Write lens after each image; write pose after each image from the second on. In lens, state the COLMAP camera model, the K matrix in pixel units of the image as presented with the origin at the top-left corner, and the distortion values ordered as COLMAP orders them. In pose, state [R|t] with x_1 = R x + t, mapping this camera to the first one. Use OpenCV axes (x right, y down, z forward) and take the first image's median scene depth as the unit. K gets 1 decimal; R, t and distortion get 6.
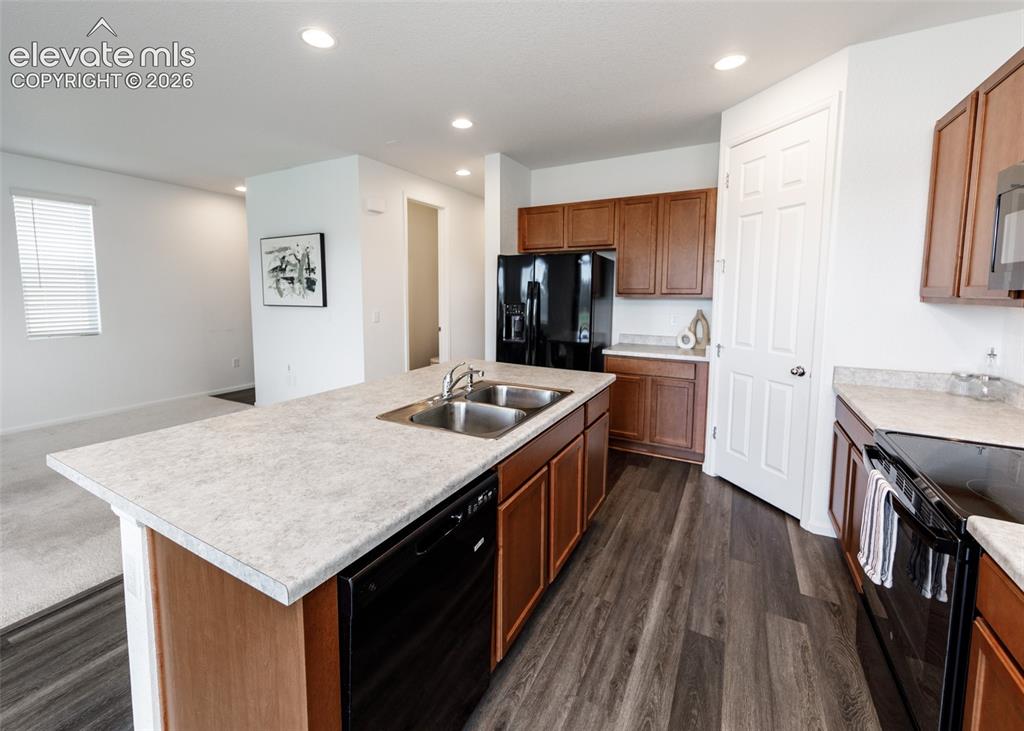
lens RADIAL K [[427.3, 0, 507.2], [0, 427.3, 330.0], [0, 0, 1]] dist [0.001698, -0.008526]
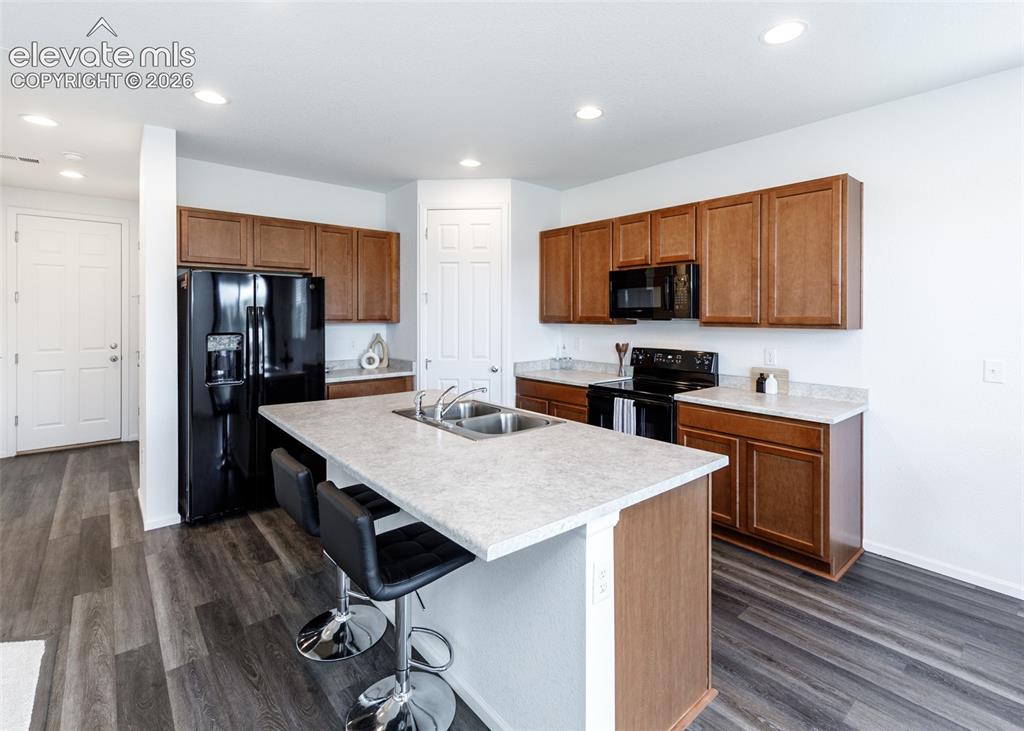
lens RADIAL K [[476.4, 0, 520.6], [0, 476.4, 319.1], [0, 0, 1]] dist [0.001167, 0.000149]
pose [[0.344108, -0.013469, 0.938833, -0.540214], [0.080689, 0.996622, -0.015277, -0.030096], [-0.935456, 0.081011, 0.344033, 0.176829]]
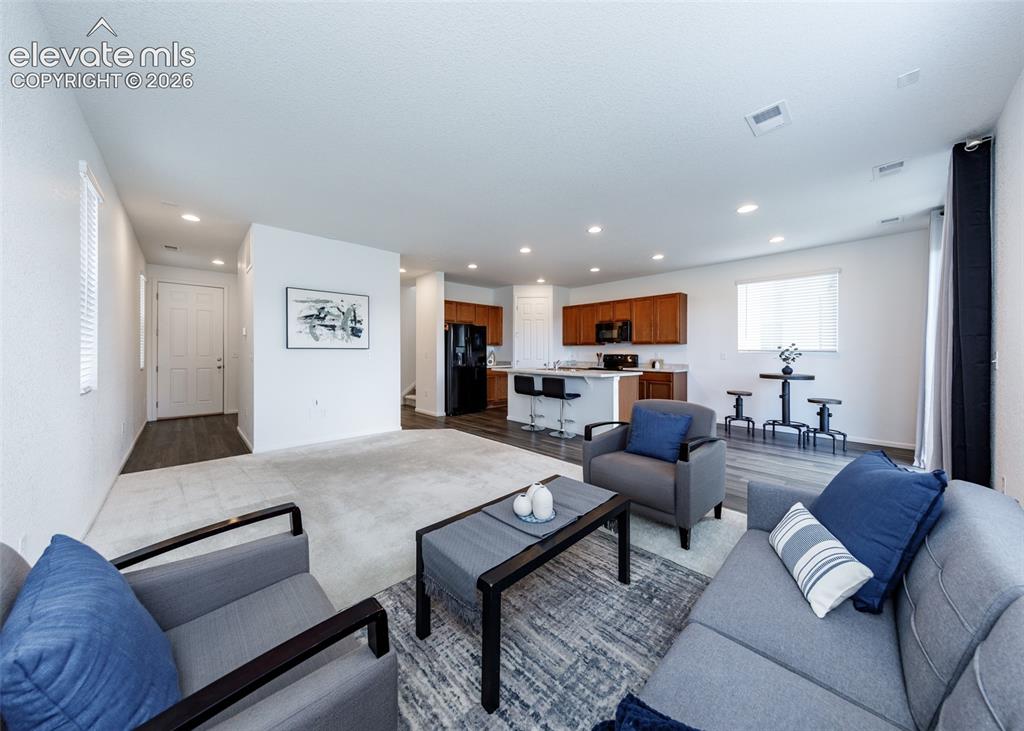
lens RADIAL K [[336.0, 0, 507.6], [0, 336.0, 352.8], [0, 0, 1]] dist [0.000011, -0.000007]
pose [[0.306416, -0.006023, 0.951879, -1.317953], [0.081577, 0.996467, -0.019956, 0.016480], [-0.948396, 0.083766, 0.305824, 0.242669]]
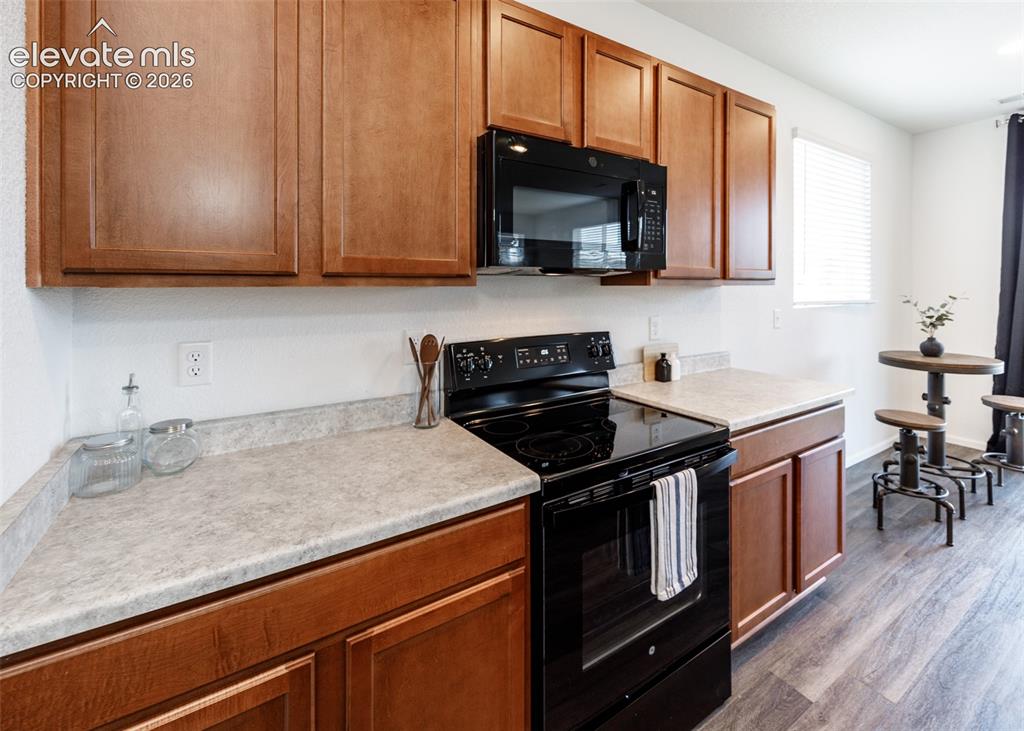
lens RADIAL K [[453.0, 0, 532.8], [0, 453.0, 282.9], [0, 0, 1]] dist [0.001785, 0.000263]
pose [[-0.885825, -0.003950, 0.464003, 0.216555], [0.035093, 0.996530, 0.075479, -0.043348], [-0.462691, 0.083144, -0.882612, 0.587125]]
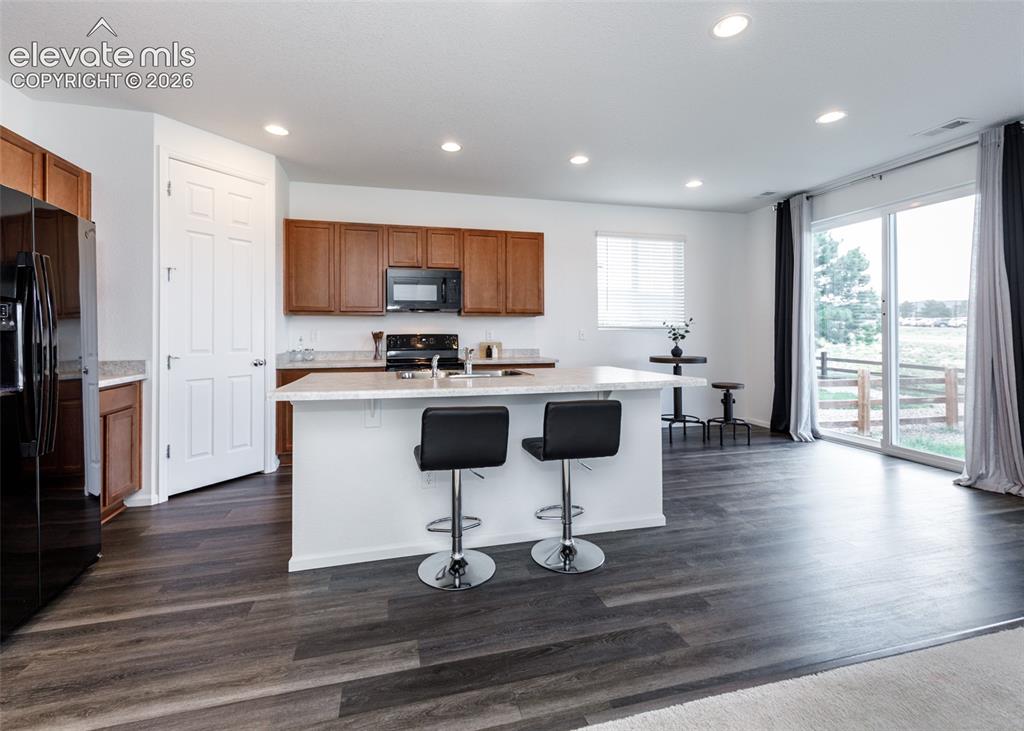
lens RADIAL K [[450.5, 0, 511.6], [0, 450.5, 328.0], [0, 0, 1]] dist [0.003680, 0.000249]
pose [[-0.685669, 0.005780, 0.727891, -0.558322], [0.062671, 0.996724, 0.051121, -0.022601], [-0.725211, 0.080670, -0.683785, 0.829598]]
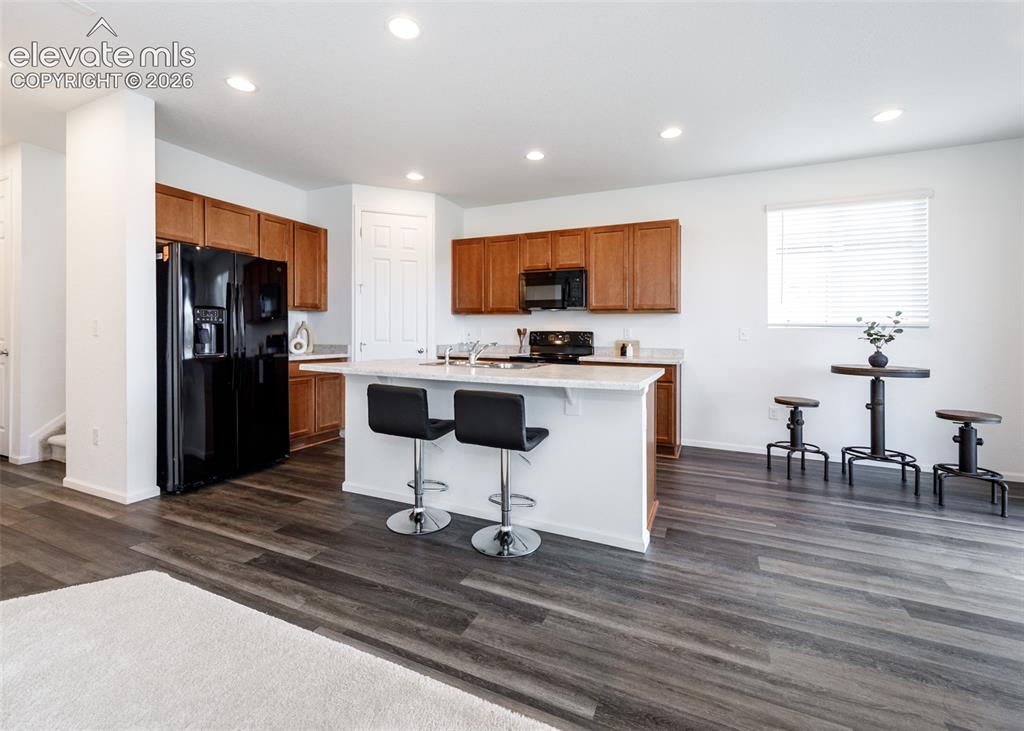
lens RADIAL K [[445.1, 0, 510.3], [0, 445.1, 334.5], [0, 0, 1]] dist [0.009435, 0.000159]
pose [[-0.076782, -0.011951, 0.996976, -0.764826], [0.076984, 0.996872, 0.017878, 0.013473], [-0.994071, 0.078124, -0.075621, 0.447804]]
